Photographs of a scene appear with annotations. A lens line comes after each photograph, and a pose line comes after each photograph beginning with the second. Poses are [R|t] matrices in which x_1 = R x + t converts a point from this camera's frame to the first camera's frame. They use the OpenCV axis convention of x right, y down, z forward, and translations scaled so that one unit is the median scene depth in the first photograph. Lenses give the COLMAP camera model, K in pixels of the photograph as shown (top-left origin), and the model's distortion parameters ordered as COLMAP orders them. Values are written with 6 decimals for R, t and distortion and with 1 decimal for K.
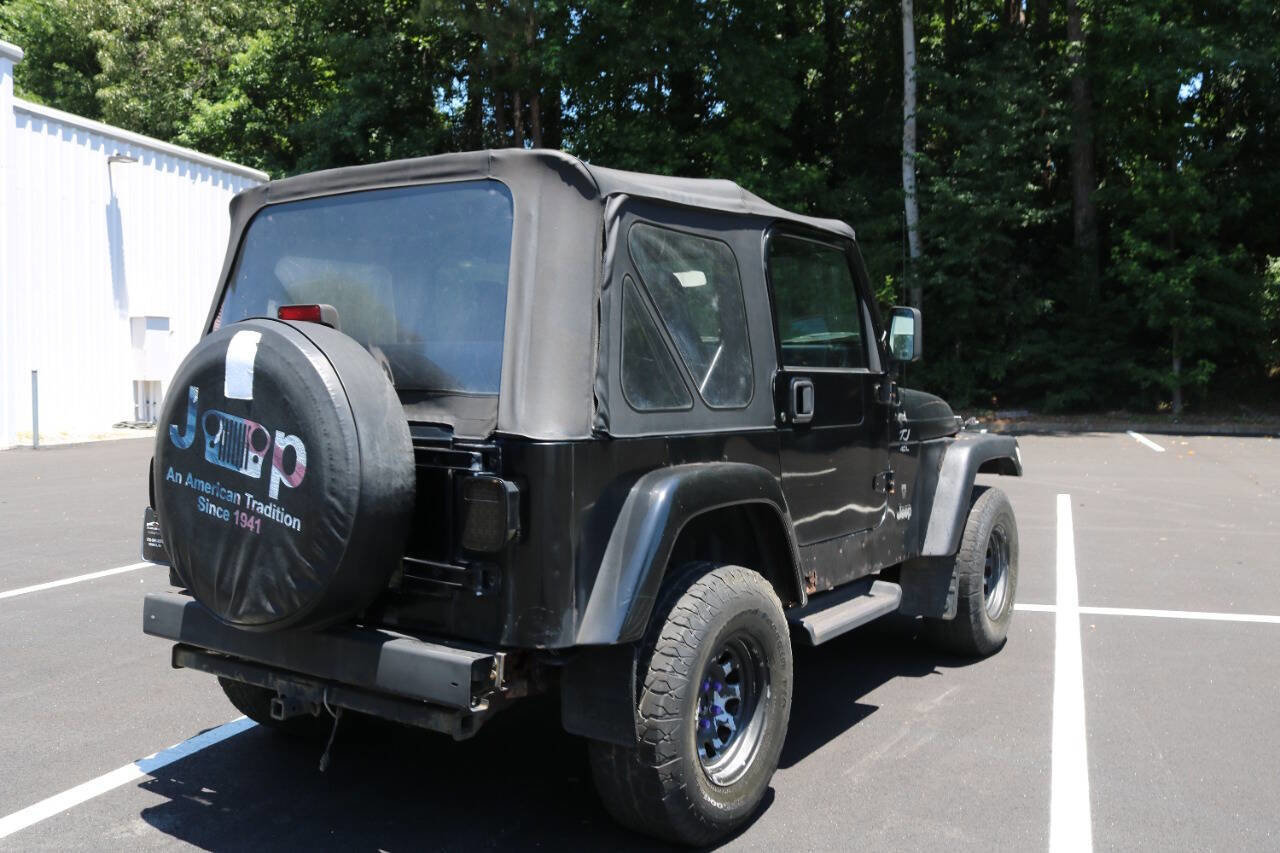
lens RADIAL K [[1175.7, 0, 638.8], [0, 1175.7, 430.8], [0, 0, 1]] dist [-0.092683, 0.000000]
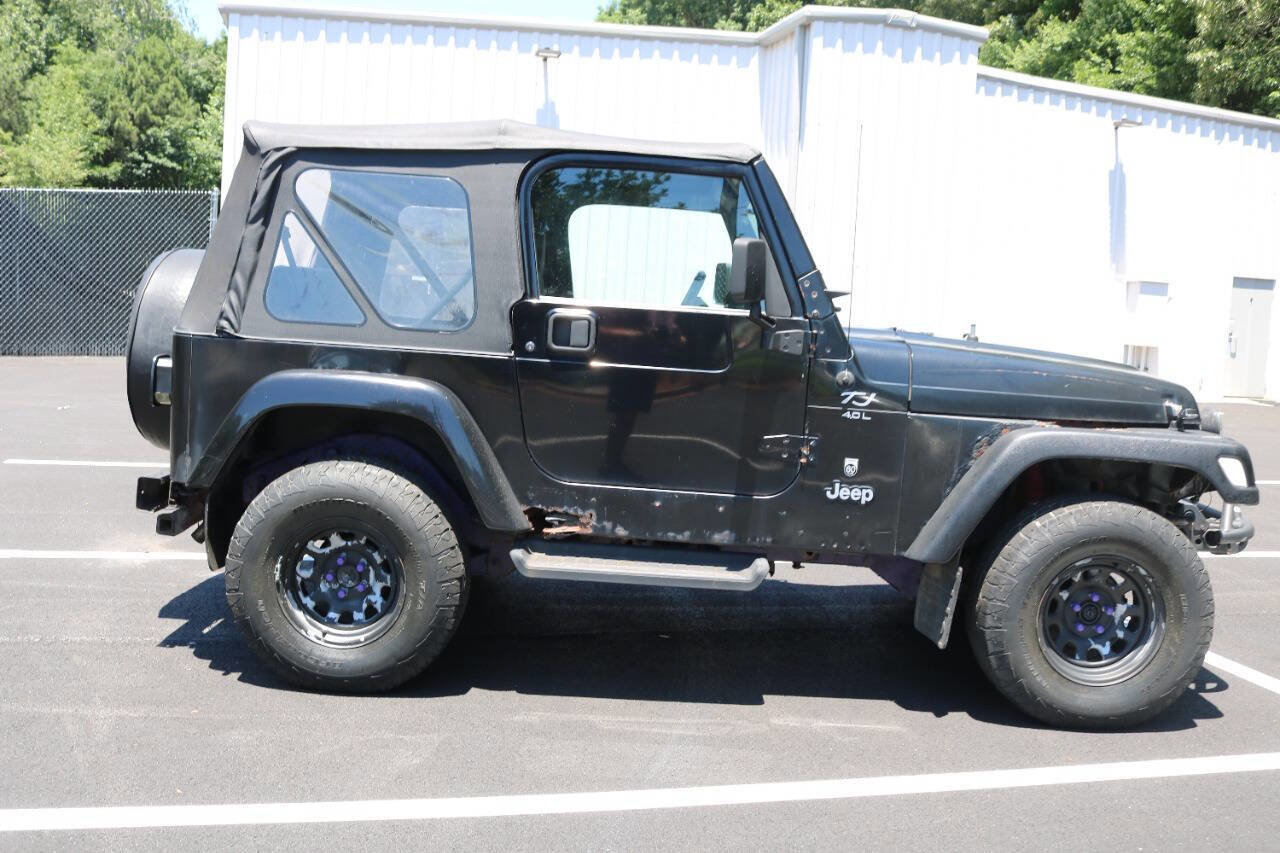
lens RADIAL K [[1175.7, 0, 640.8], [0, 1175.7, 436.8], [0, 0, 1]] dist [-0.092683, 0.000000]
pose [[0.537693, 0.124269, -0.833933, 0.750736], [-0.099604, 0.991515, 0.083530, -0.021055], [0.837237, 0.038150, 0.545508, 0.387395]]
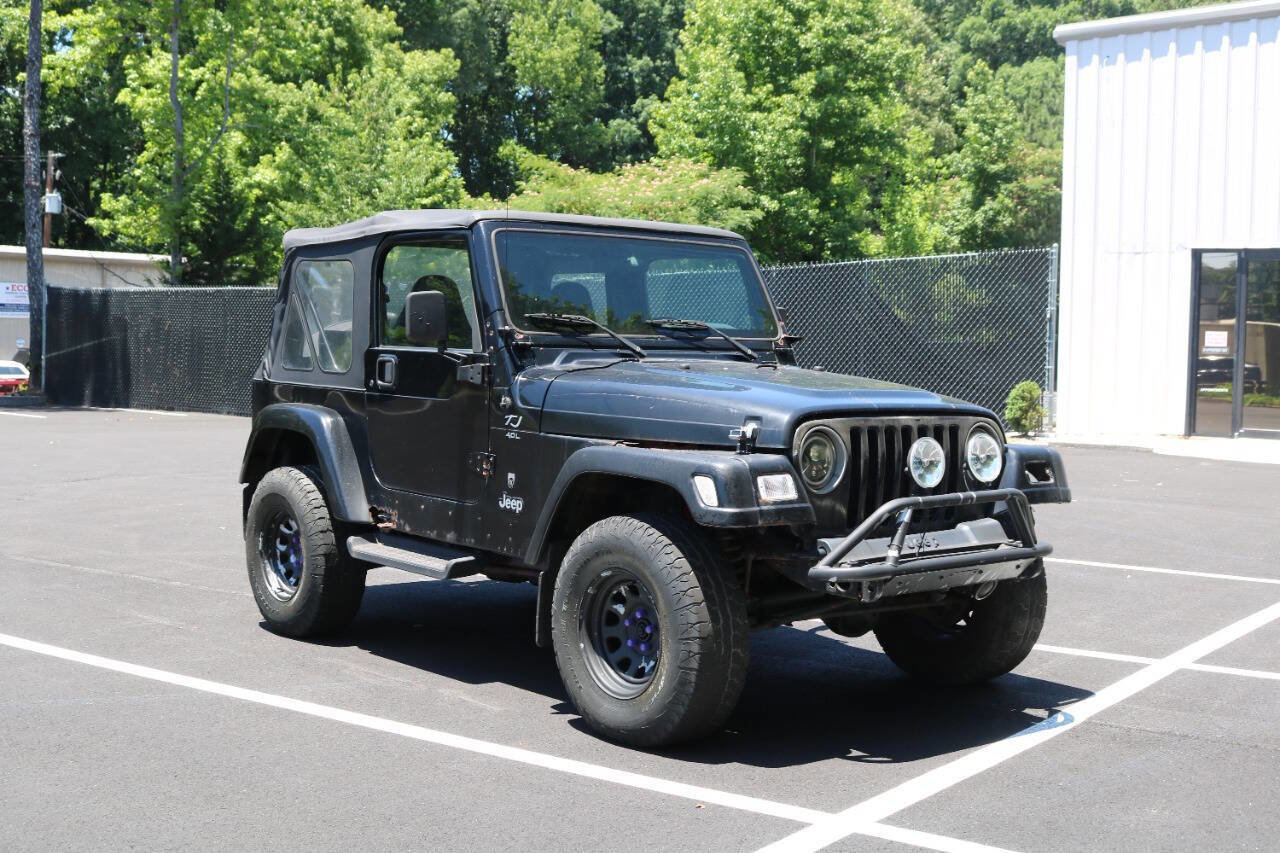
lens RADIAL K [[1591.2, 0, 645.1], [0, 1591.2, 436.8], [0, 0, 1]] dist [-0.073885, 0.000000]
pose [[-0.294104, 0.051778, -0.954370, 1.281552], [-0.067407, 0.994921, 0.074750, -0.078112], [0.953394, 0.086316, -0.289120, 1.330556]]
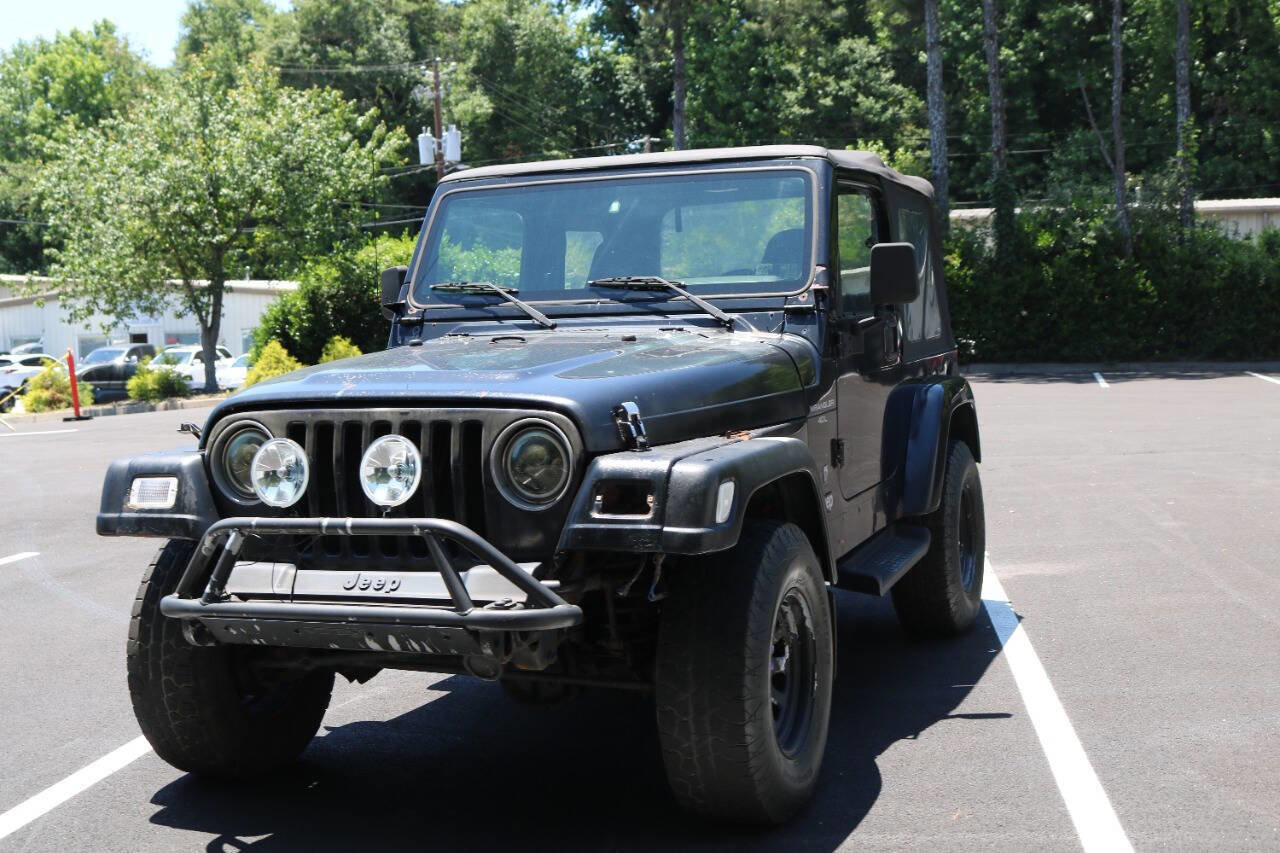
lens RADIAL K [[1591.2, 0, 630.1], [0, 1591.2, 432.5], [0, 0, 1]] dist [-0.073885, 0.000000]
pose [[-0.980180, 0.048862, -0.191990, 0.245393], [0.025346, 0.992072, 0.123085, -0.104281], [0.196482, 0.115780, -0.973648, 1.964548]]
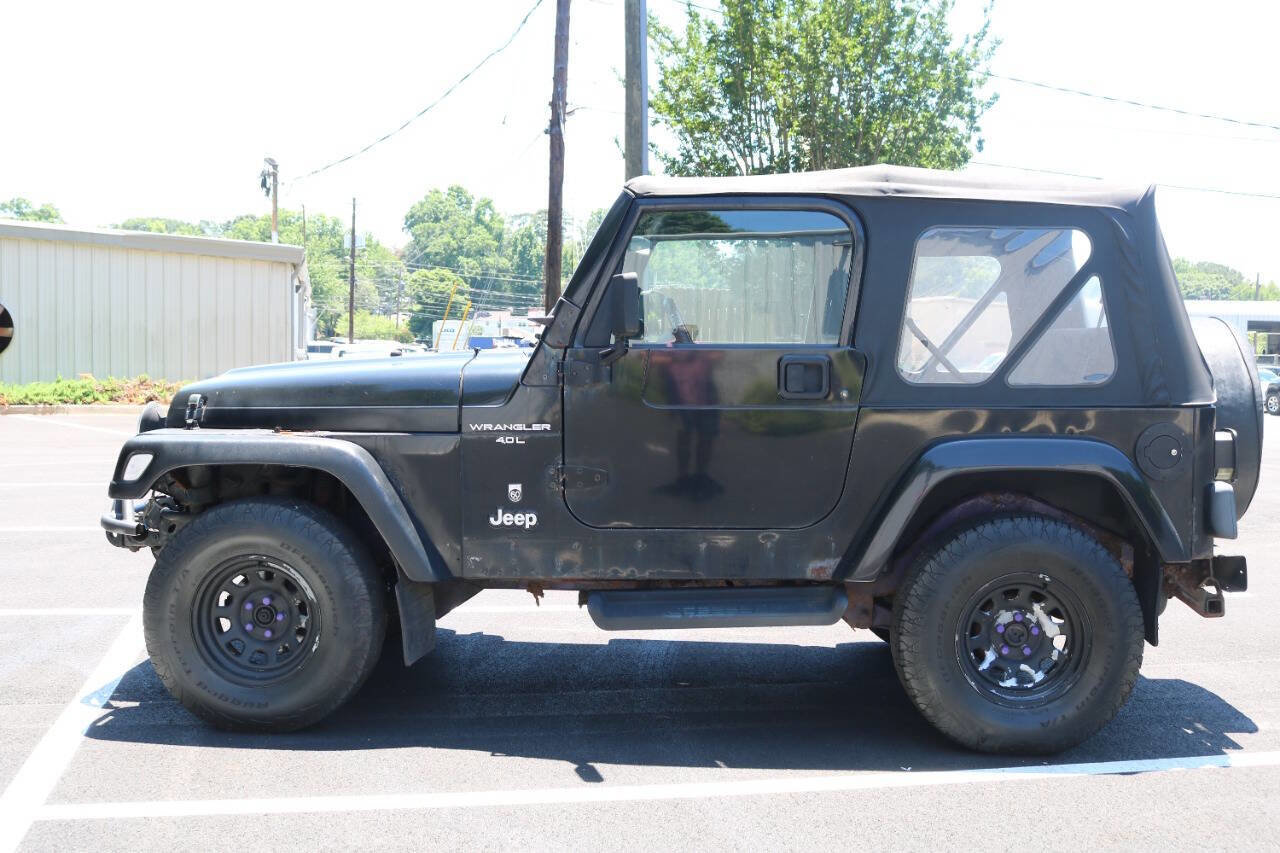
lens RADIAL K [[1420.4, 0, 627.6], [0, 1420.4, 425.5], [0, 0, 1]] dist [-0.084520, 0.000000]
pose [[-0.511124, -0.059169, 0.857468, -0.850226], [0.030115, 0.995782, 0.086665, -0.078102], [-0.858979, 0.070119, -0.507187, 1.463759]]
